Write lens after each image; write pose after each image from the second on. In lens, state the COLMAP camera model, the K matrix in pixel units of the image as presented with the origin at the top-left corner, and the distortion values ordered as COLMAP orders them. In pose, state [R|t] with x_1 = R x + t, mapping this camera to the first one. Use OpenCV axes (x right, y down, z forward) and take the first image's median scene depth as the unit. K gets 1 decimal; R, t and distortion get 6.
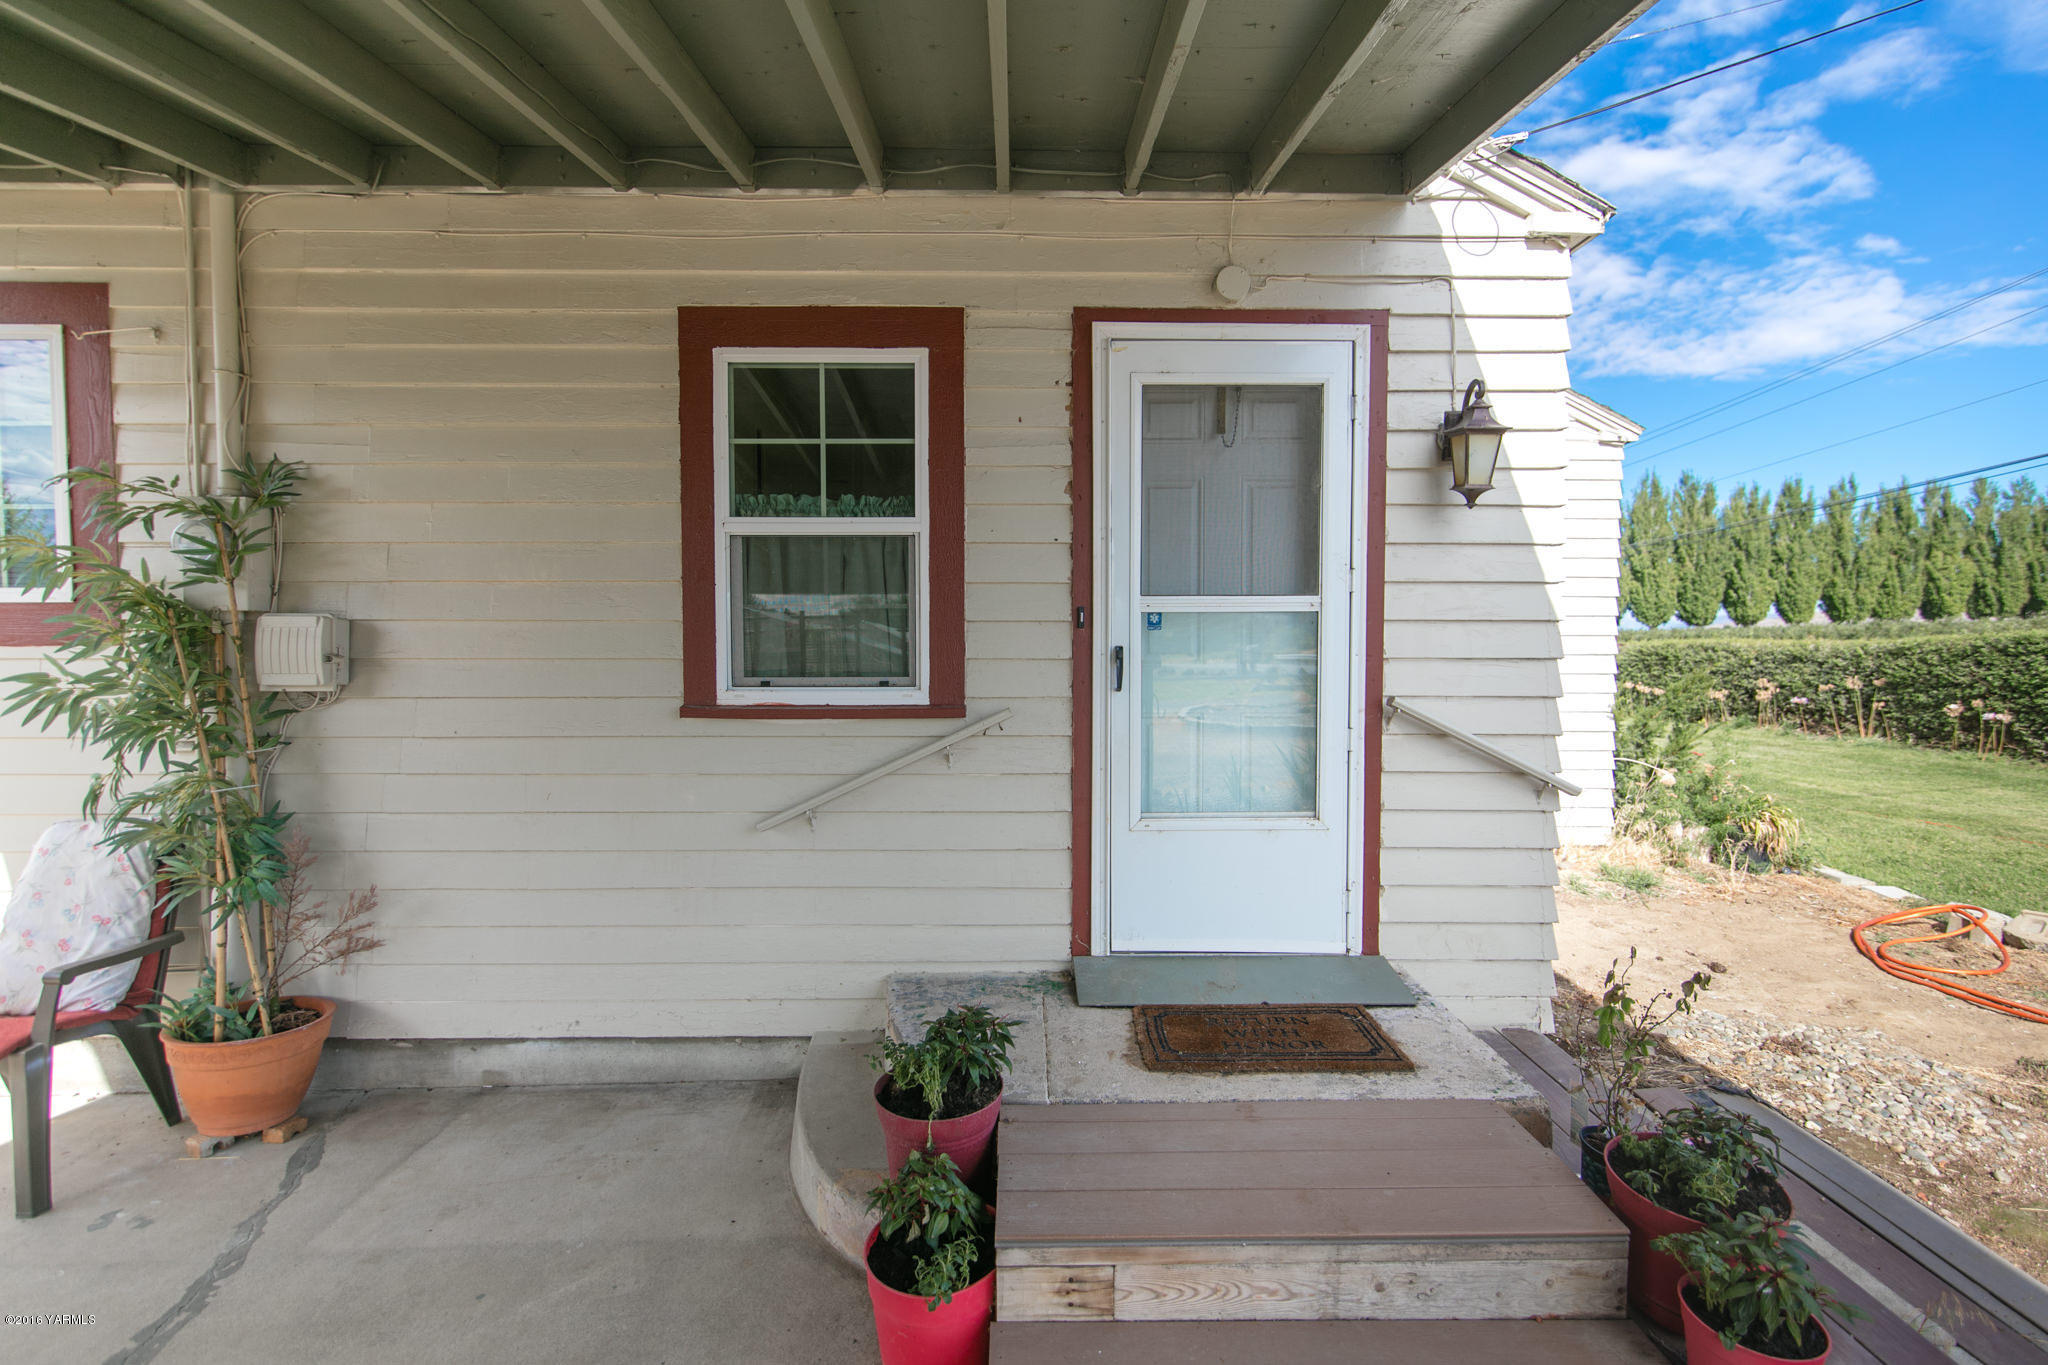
lens RADIAL K [[938.6, 0, 1019.8], [0, 938.6, 671.2], [0, 0, 1]] dist [-0.002200, -0.000184]
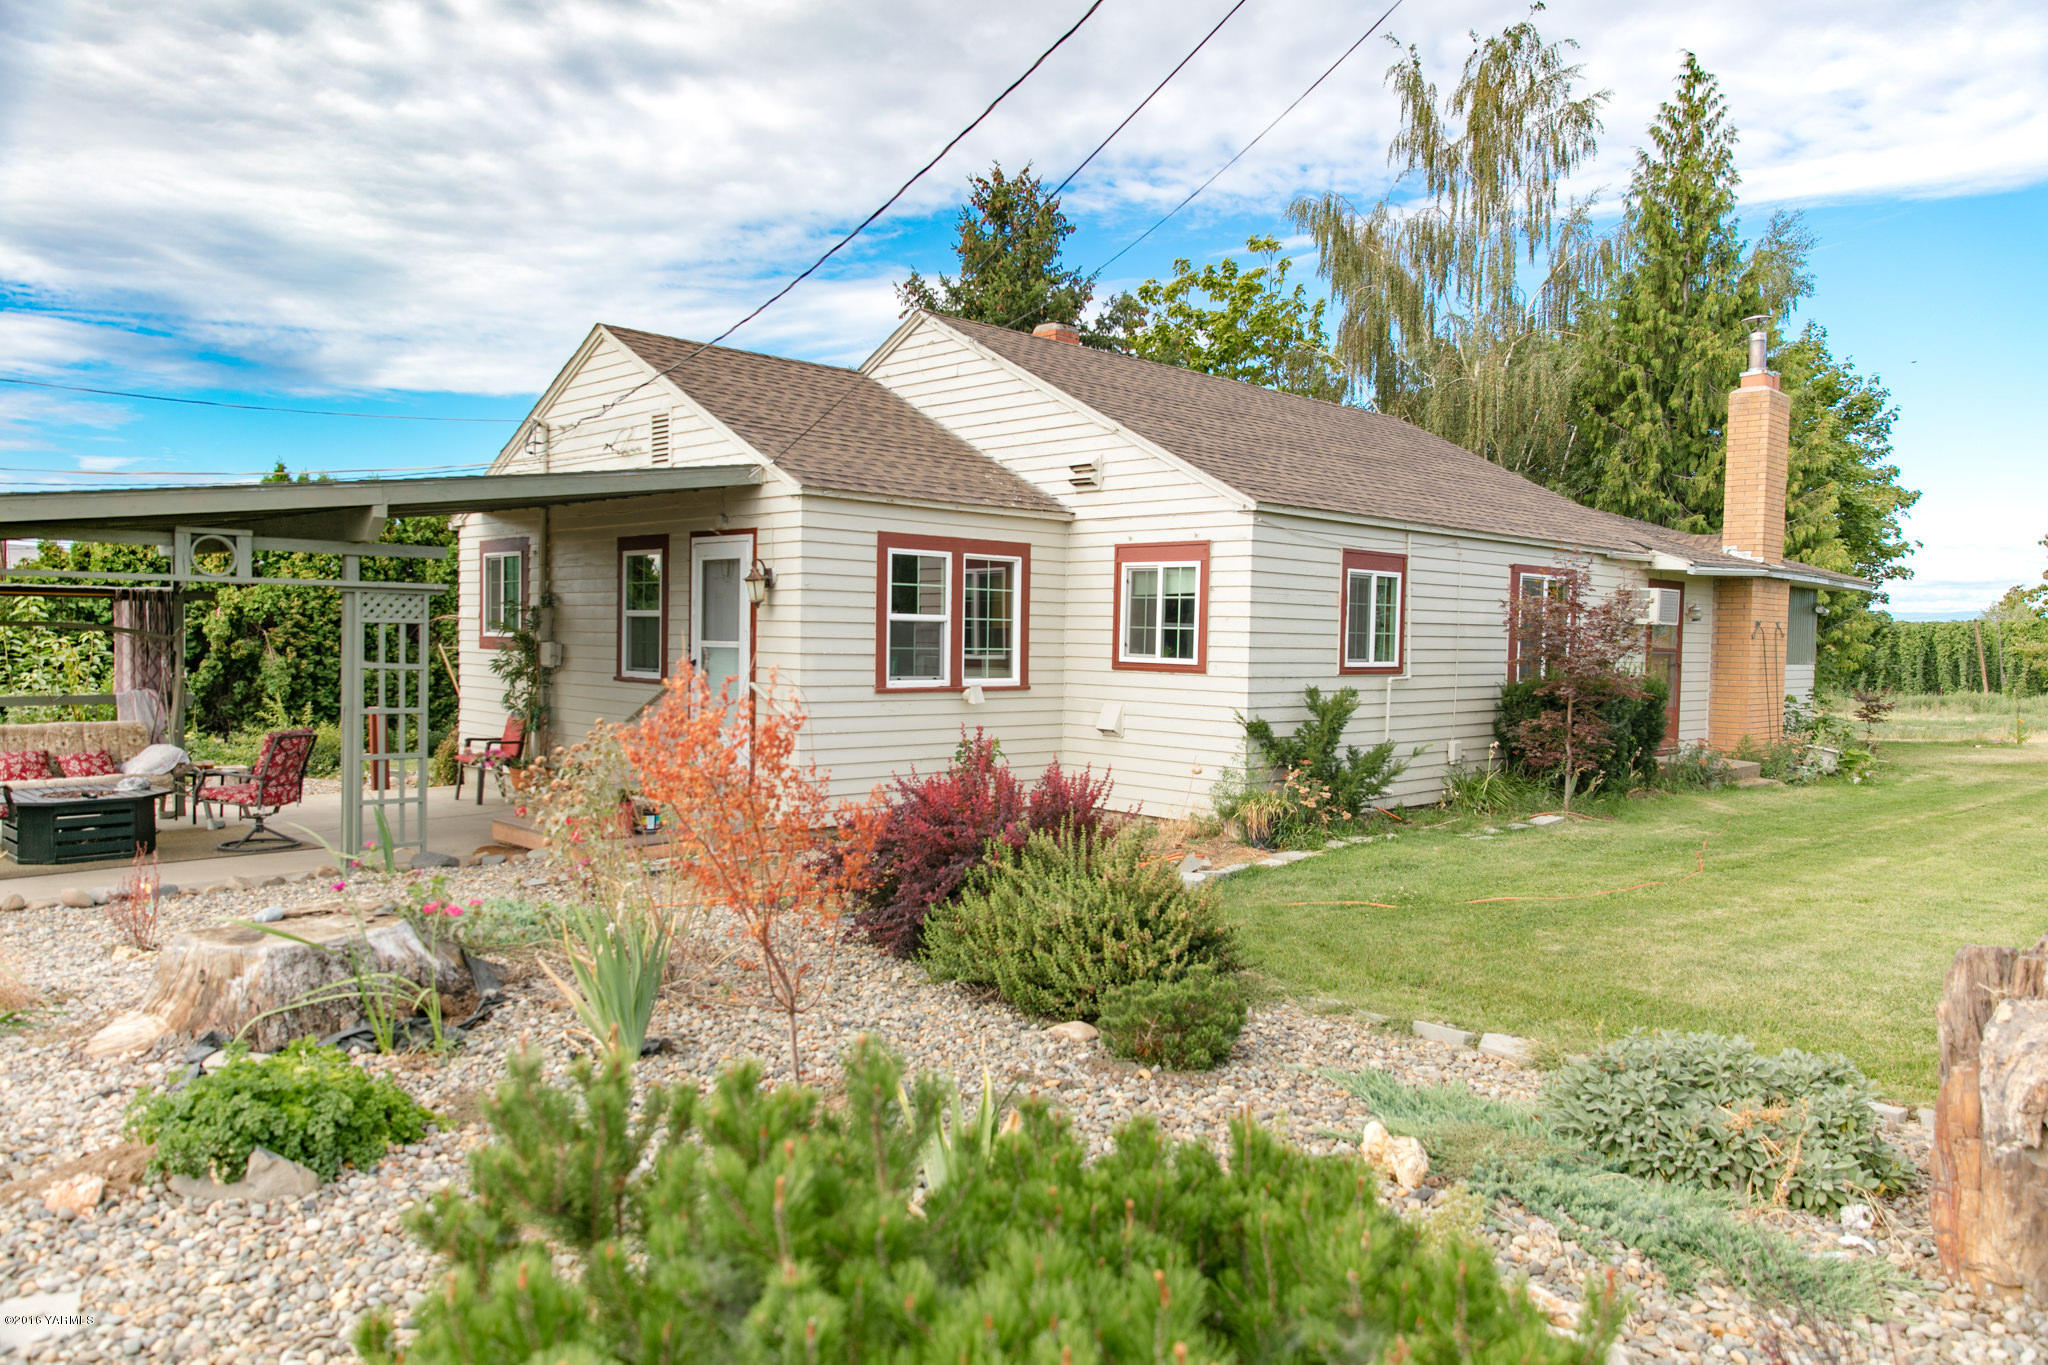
lens RADIAL K [[1393.5, 0, 1021.0], [0, 1393.5, 696.1], [0, 0, 1]] dist [0.021125, -0.014910]
pose [[0.696064, 0.045964, -0.716507, 3.541971], [-0.041499, 0.998856, 0.023763, -0.054649], [0.716780, 0.013194, 0.697175, -1.070848]]
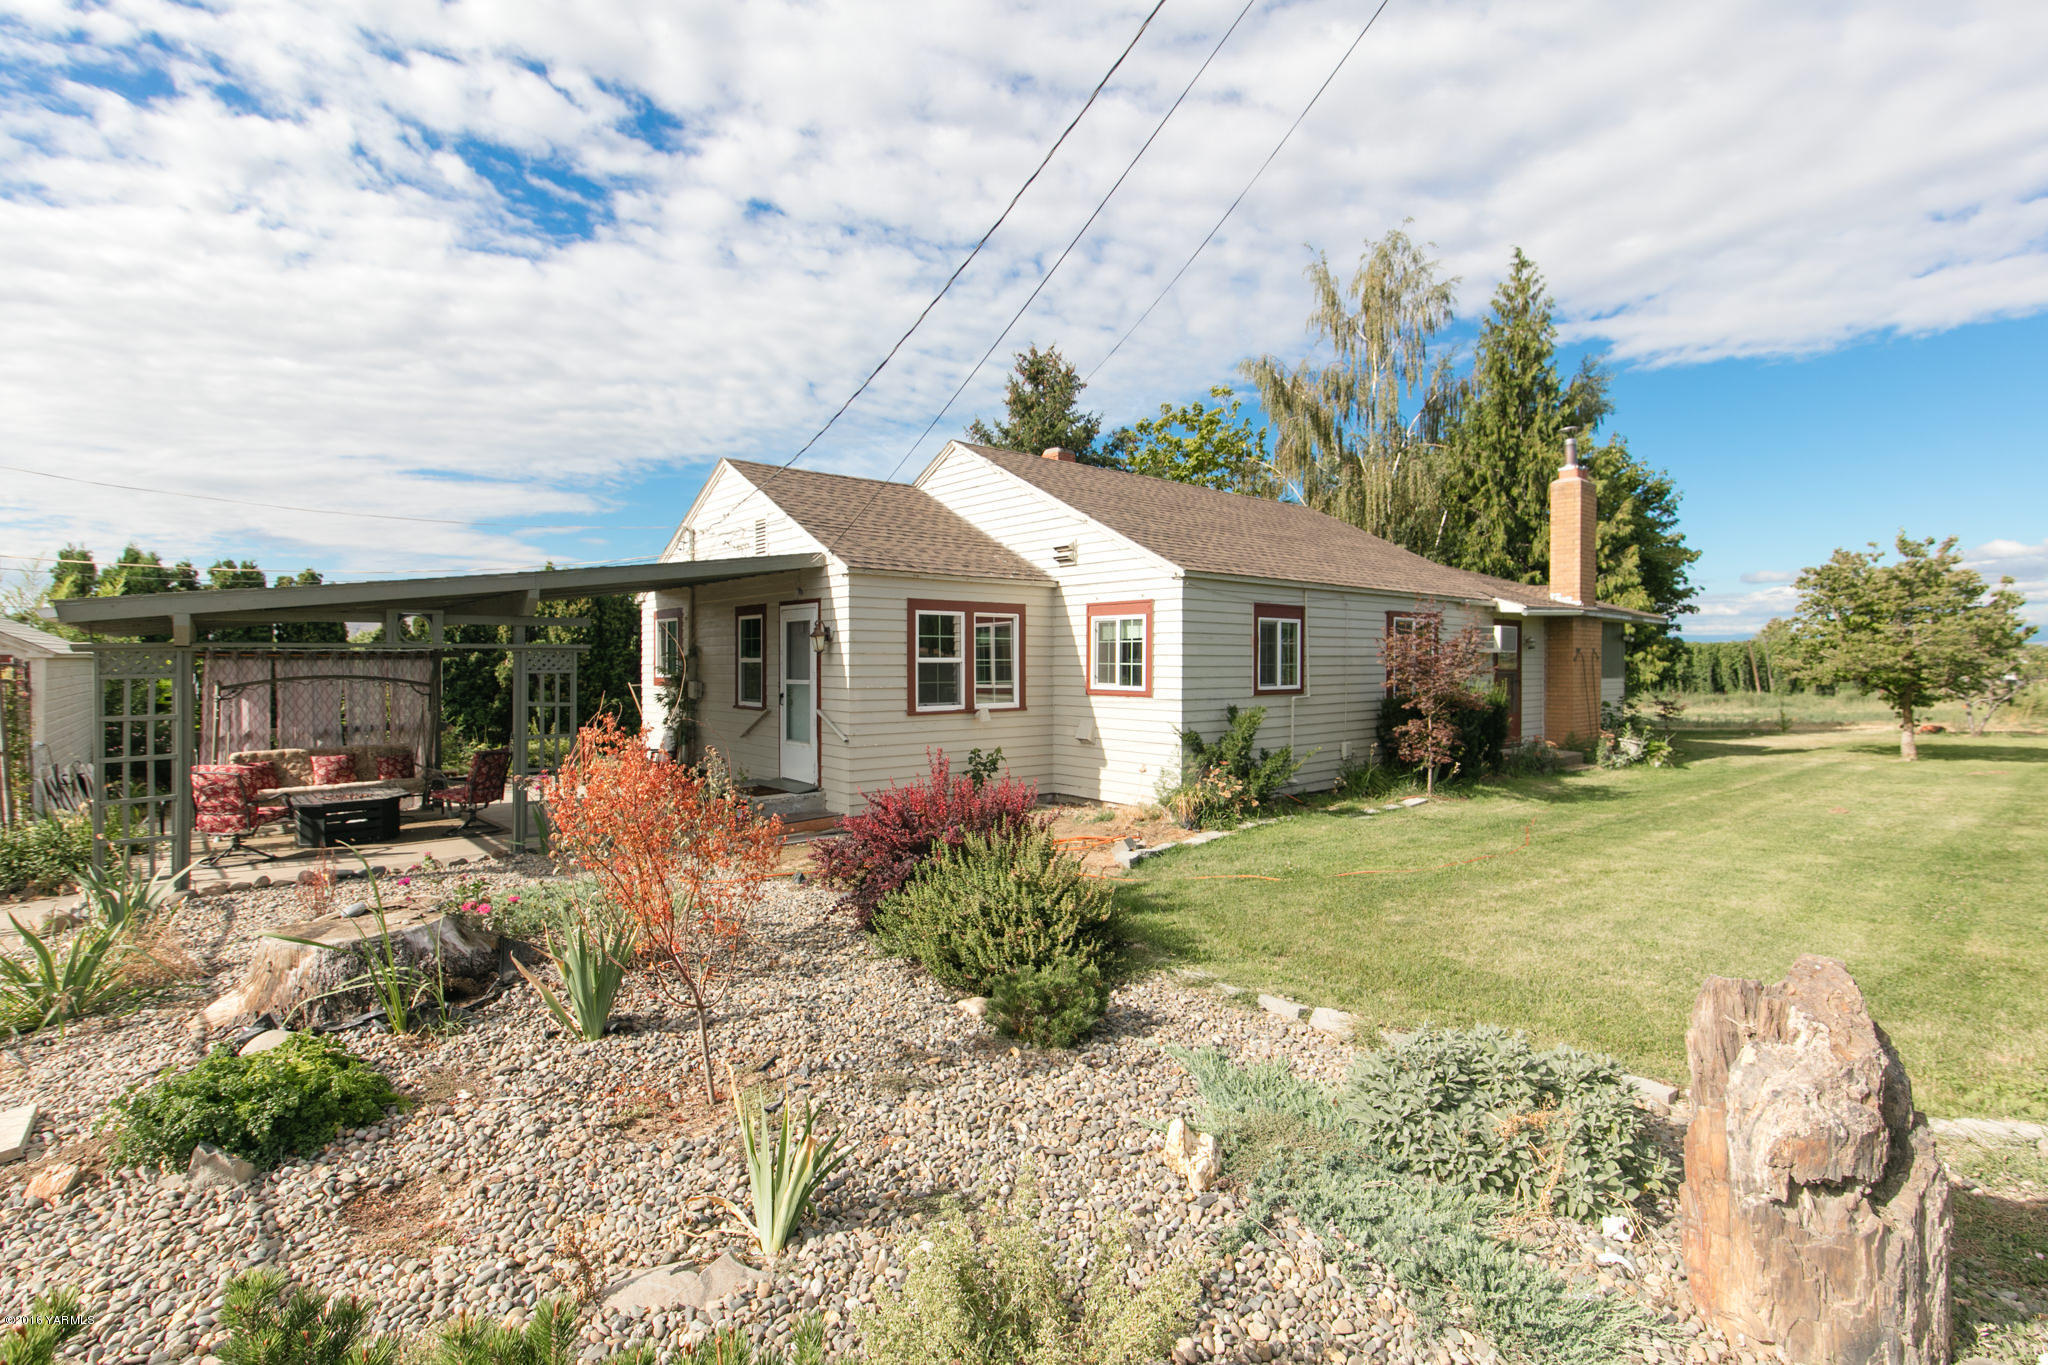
lens RADIAL K [[938.6, 0, 1019.8], [0, 938.6, 671.2], [0, 0, 1]] dist [-0.002200, -0.000184]
pose [[0.648049, 0.008804, -0.761547, 3.490847], [-0.023894, 0.999676, -0.008775, -0.101403], [0.761223, 0.023883, 0.648050, -0.673623]]
